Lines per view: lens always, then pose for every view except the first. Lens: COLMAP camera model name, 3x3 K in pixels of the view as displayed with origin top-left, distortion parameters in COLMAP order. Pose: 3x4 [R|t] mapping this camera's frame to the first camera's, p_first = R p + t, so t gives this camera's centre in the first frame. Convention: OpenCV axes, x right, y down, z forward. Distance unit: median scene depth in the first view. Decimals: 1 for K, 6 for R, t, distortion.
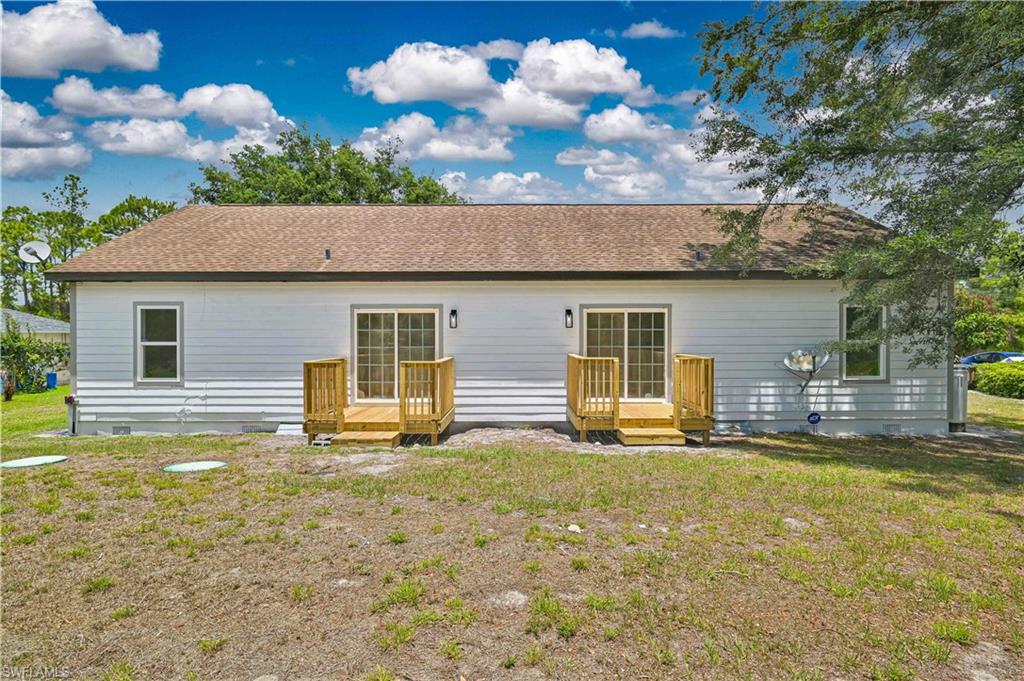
lens RADIAL K [[509.0, 0, 512.2], [0, 509.0, 340.7], [0, 0, 1]] dist [0.000480, -0.000621]
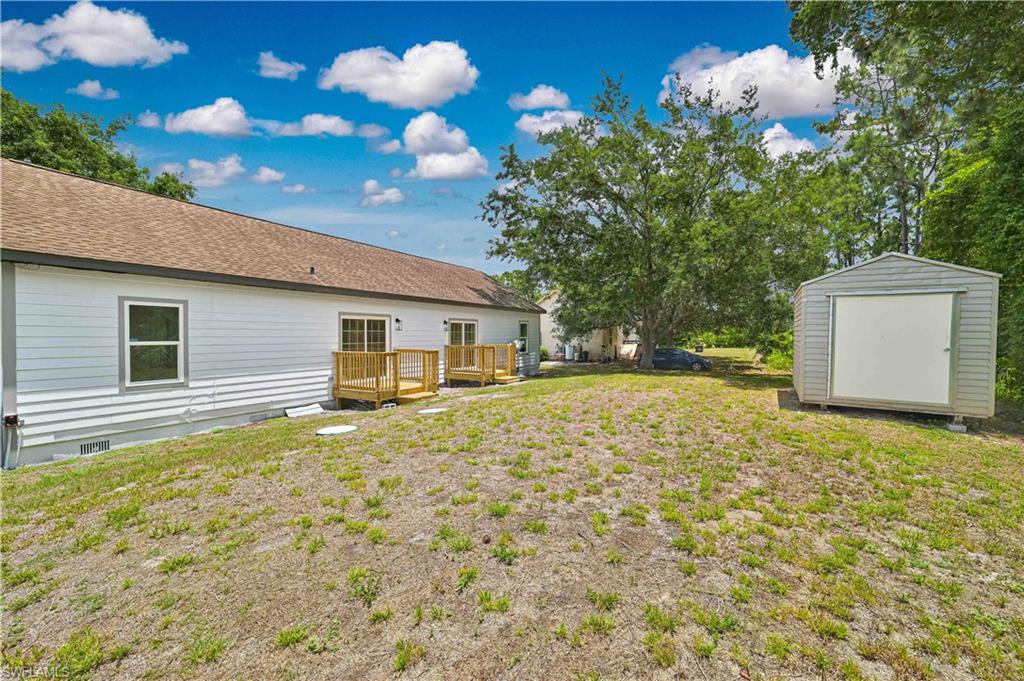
lens RADIAL K [[407.3, 0, 514.7], [0, 407.3, 339.2], [0, 0, 1]] dist [-0.001345, -0.000064]
pose [[0.495035, -0.008357, 0.868833, -1.015211], [0.005855, 0.999963, 0.006282, -0.002593], [-0.868853, 0.001978, 0.495066, 0.062385]]
